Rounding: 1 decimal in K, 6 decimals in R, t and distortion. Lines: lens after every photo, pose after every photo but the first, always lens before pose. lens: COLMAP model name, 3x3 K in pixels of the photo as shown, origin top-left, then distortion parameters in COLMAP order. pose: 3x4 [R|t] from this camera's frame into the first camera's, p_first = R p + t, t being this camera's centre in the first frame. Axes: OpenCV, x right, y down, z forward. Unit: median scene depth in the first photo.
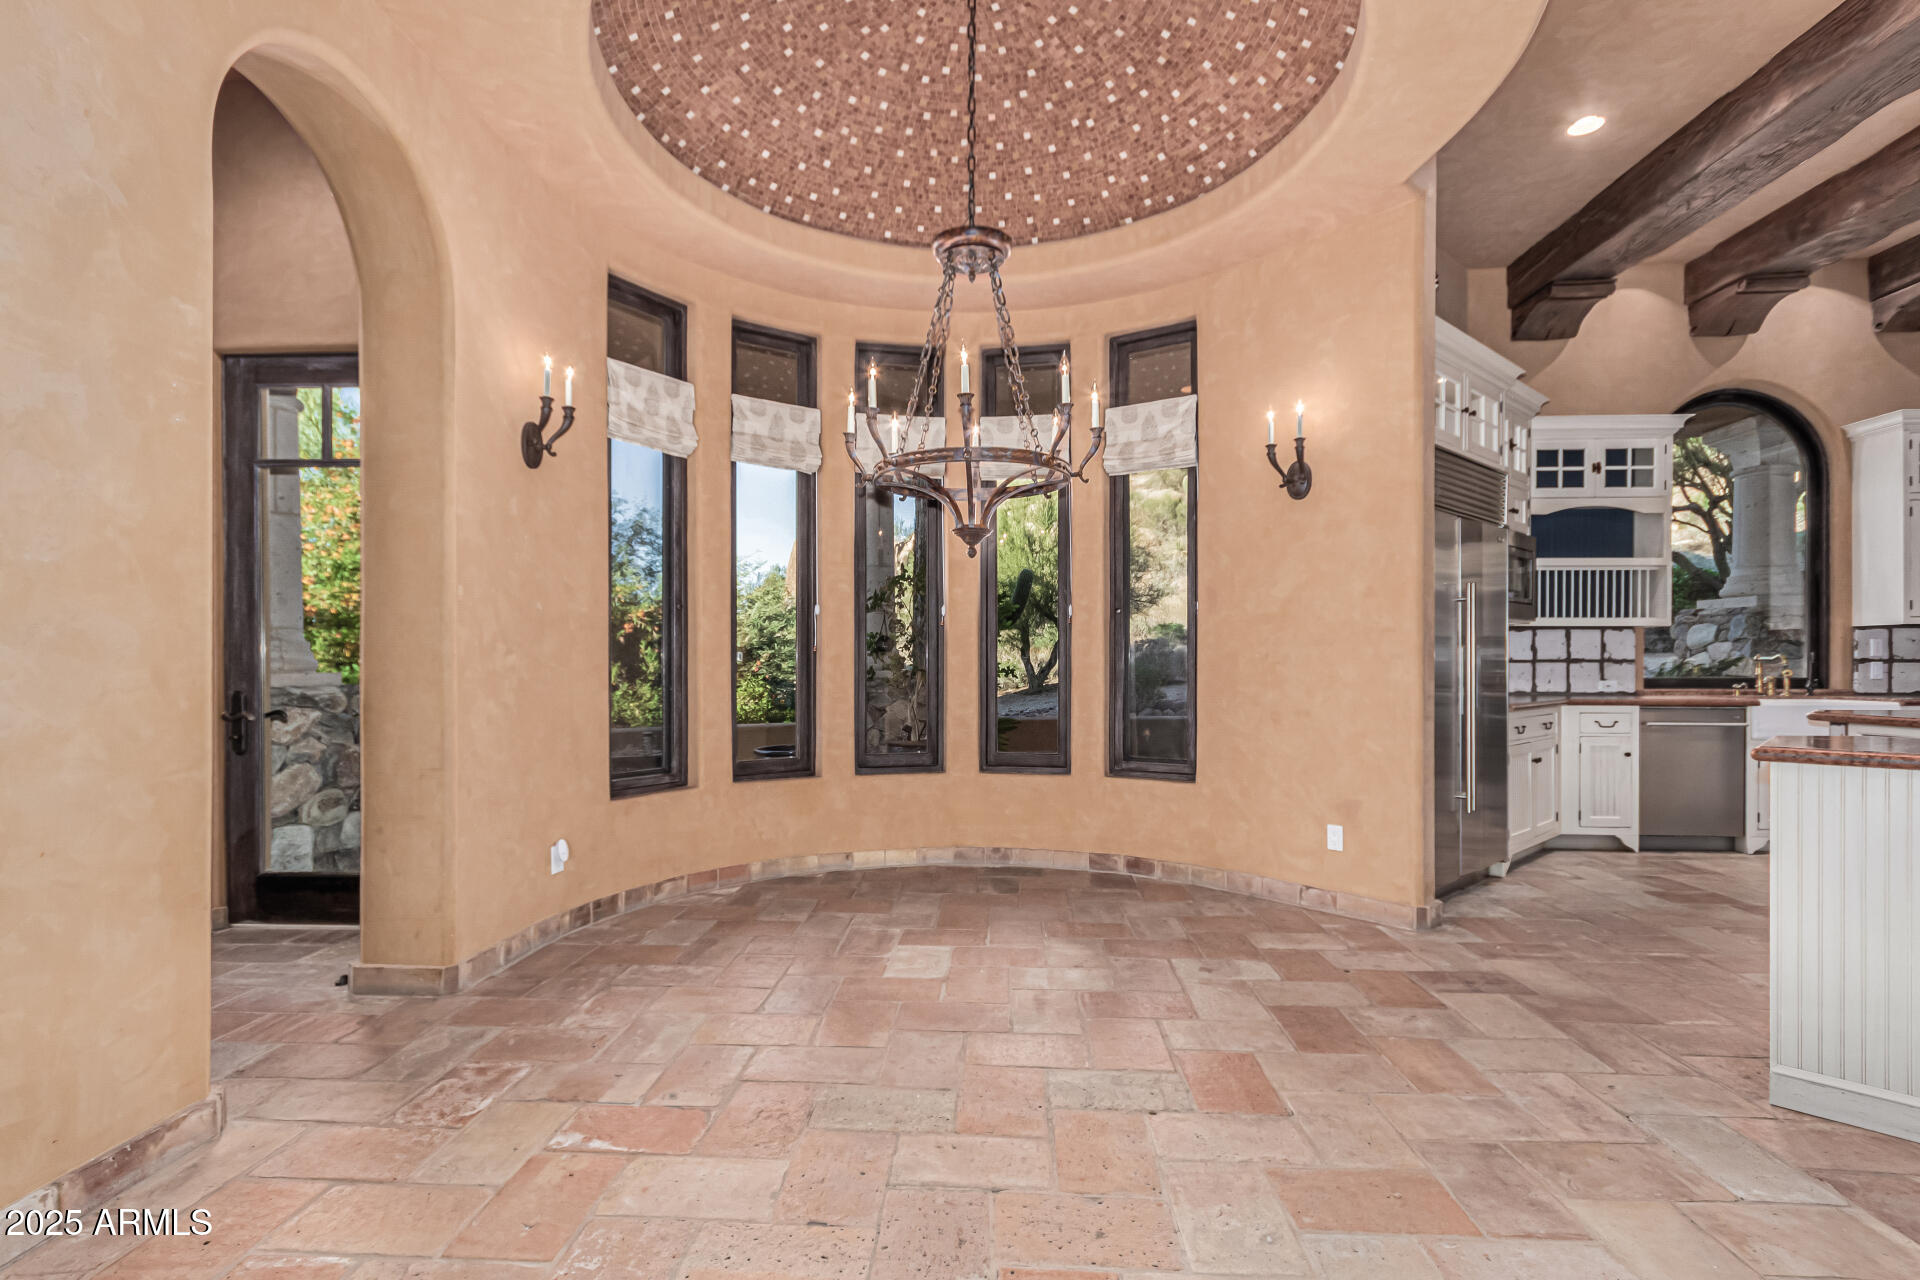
lens RADIAL K [[887.5, 0, 950.5], [0, 887.5, 657.8], [0, 0, 1]] dist [0.005125, -0.000010]
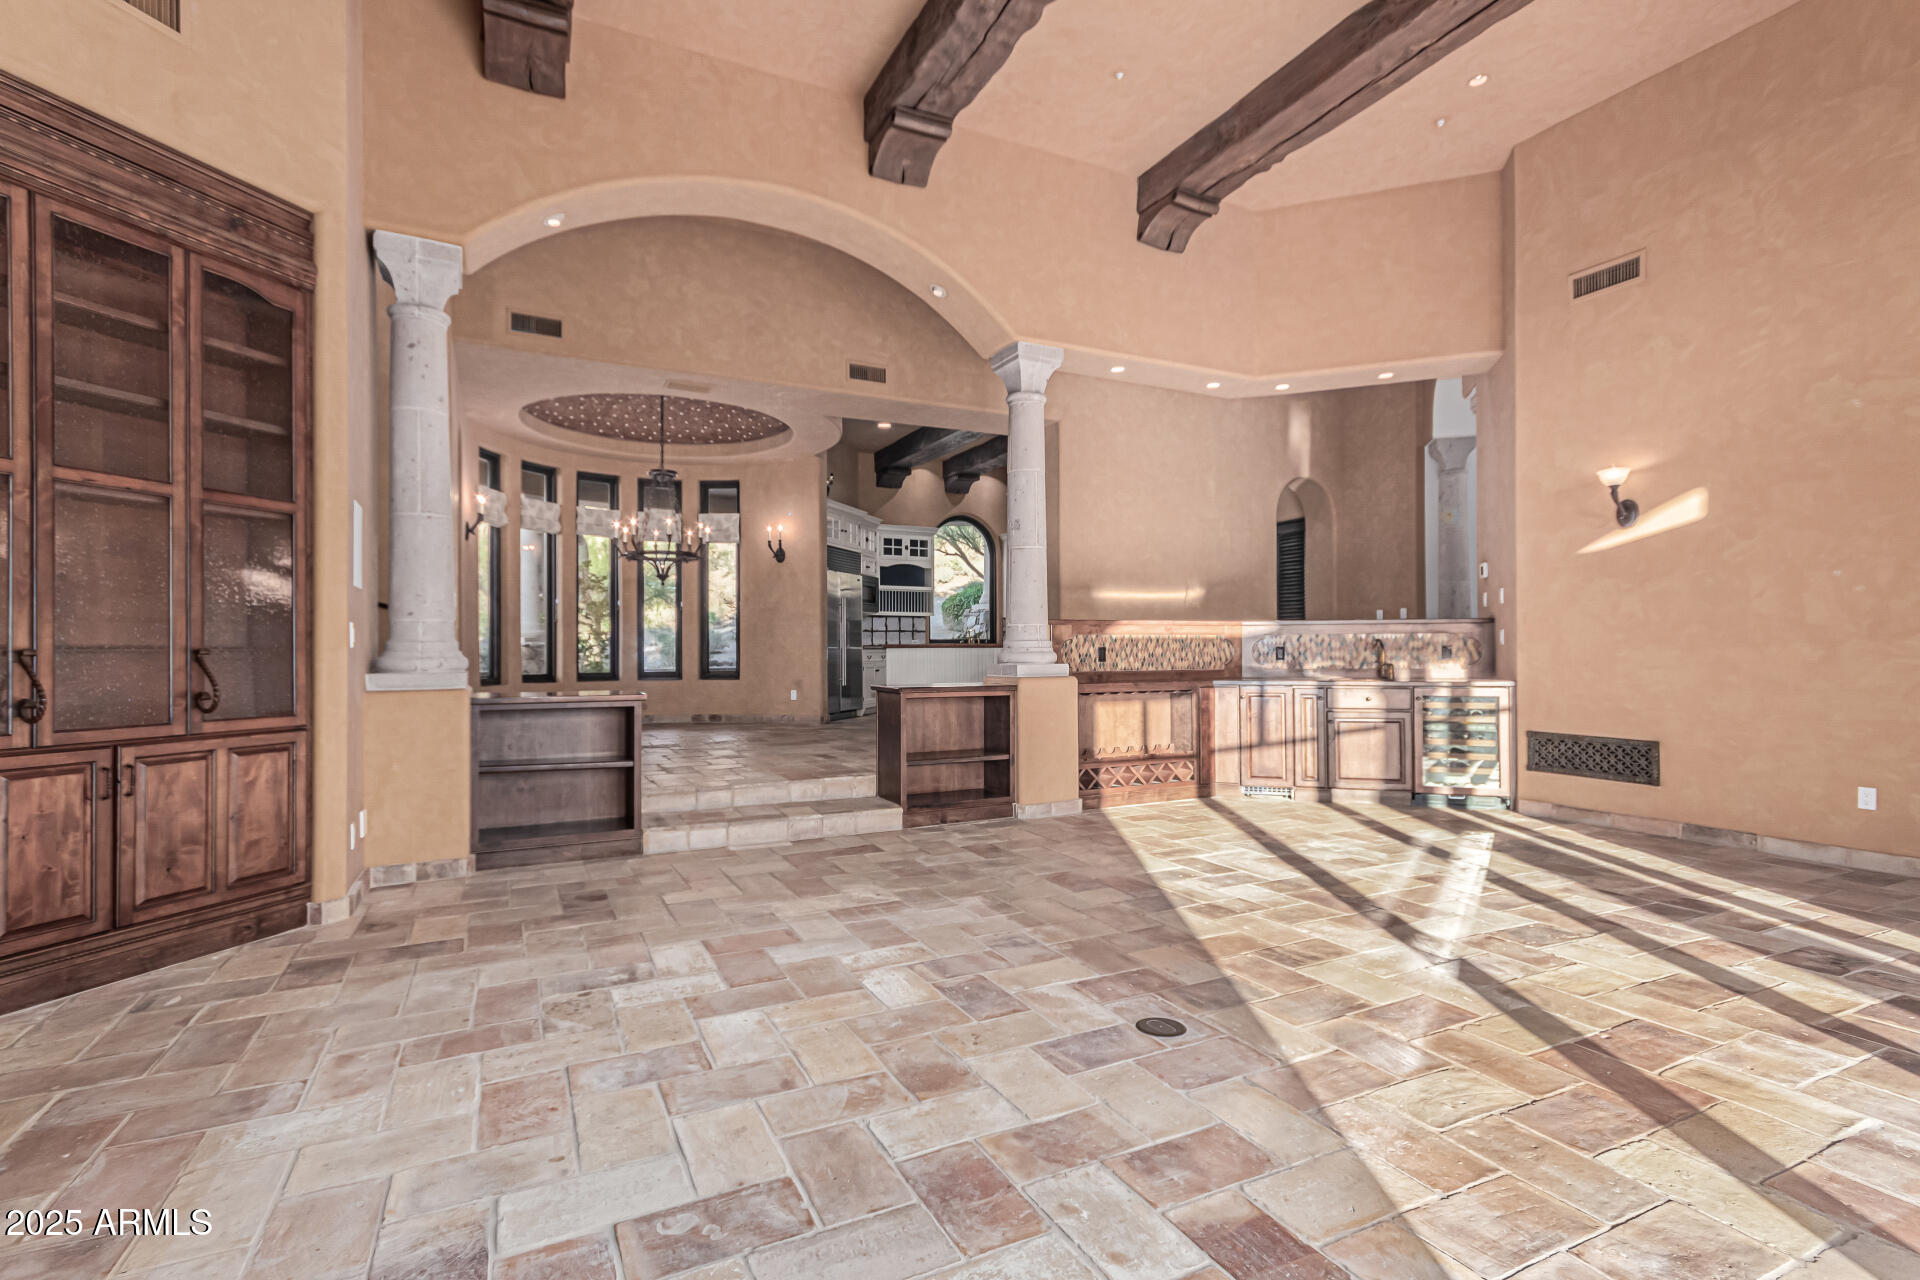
lens RADIAL K [[887.5, 0, 941.7], [0, 887.5, 647.2], [0, 0, 1]] dist [0.005125, -0.000010]
pose [[0.869936, -0.001689, 0.493163, -0.350472], [0.002101, 0.999998, -0.000282, 0.049516], [-0.493161, 0.001281, 0.869937, -1.098052]]
